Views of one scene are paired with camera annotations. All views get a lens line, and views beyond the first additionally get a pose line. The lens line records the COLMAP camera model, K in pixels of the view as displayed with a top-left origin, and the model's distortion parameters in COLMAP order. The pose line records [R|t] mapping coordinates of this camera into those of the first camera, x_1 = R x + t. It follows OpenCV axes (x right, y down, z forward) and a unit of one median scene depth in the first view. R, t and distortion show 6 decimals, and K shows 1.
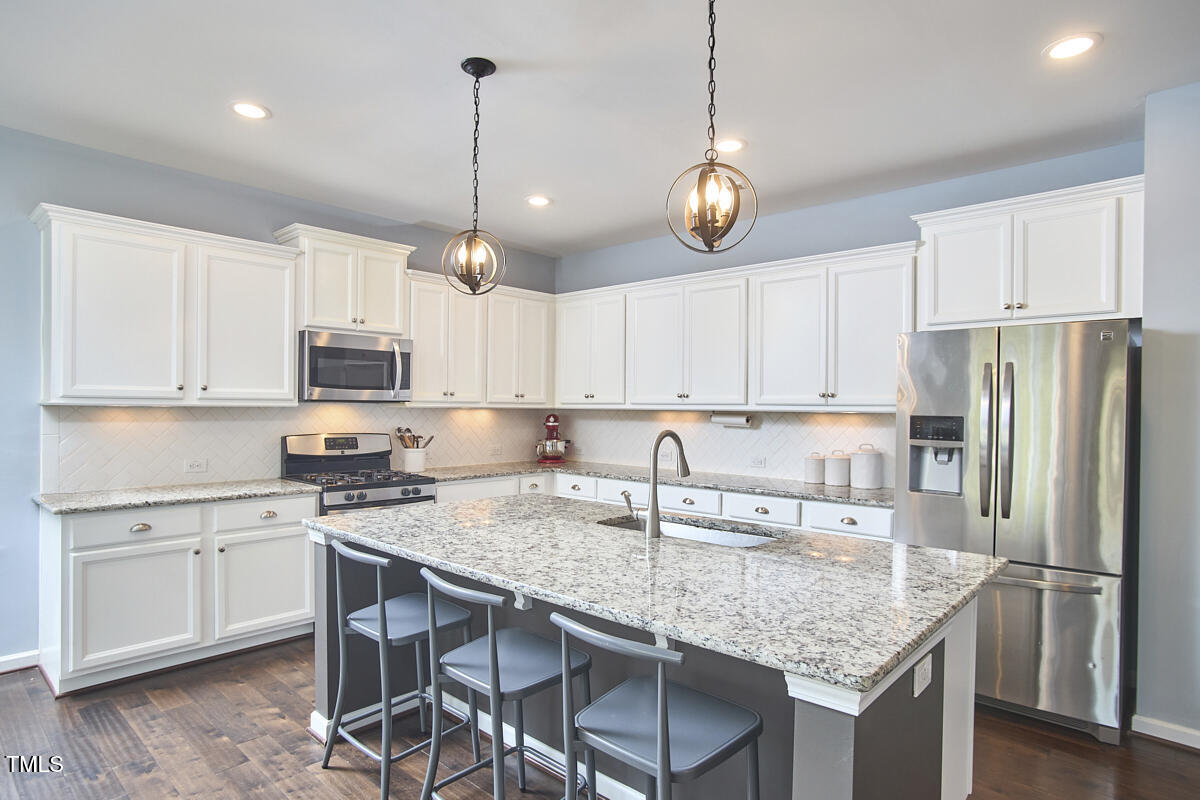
lens RADIAL K [[655.6, 0, 601.2], [0, 655.6, 413.2], [0, 0, 1]] dist [-0.071124, 0.041056]
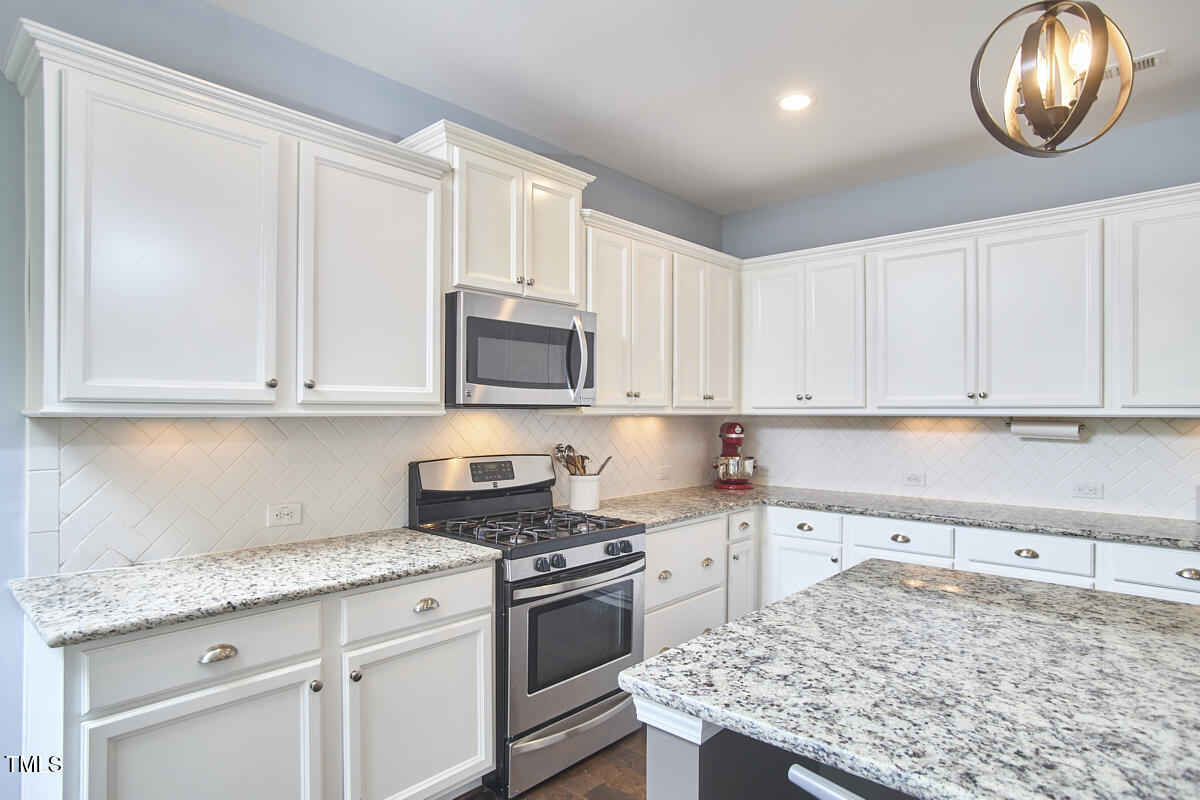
lens RADIAL K [[655.6, 0, 601.2], [0, 655.6, 413.2], [0, 0, 1]] dist [-0.071124, 0.041056]
pose [[0.999975, -0.007082, 0.000175, -0.297076], [0.007083, 0.999953, -0.006683, -0.006635], [-0.000127, 0.006684, 0.999978, 0.348403]]
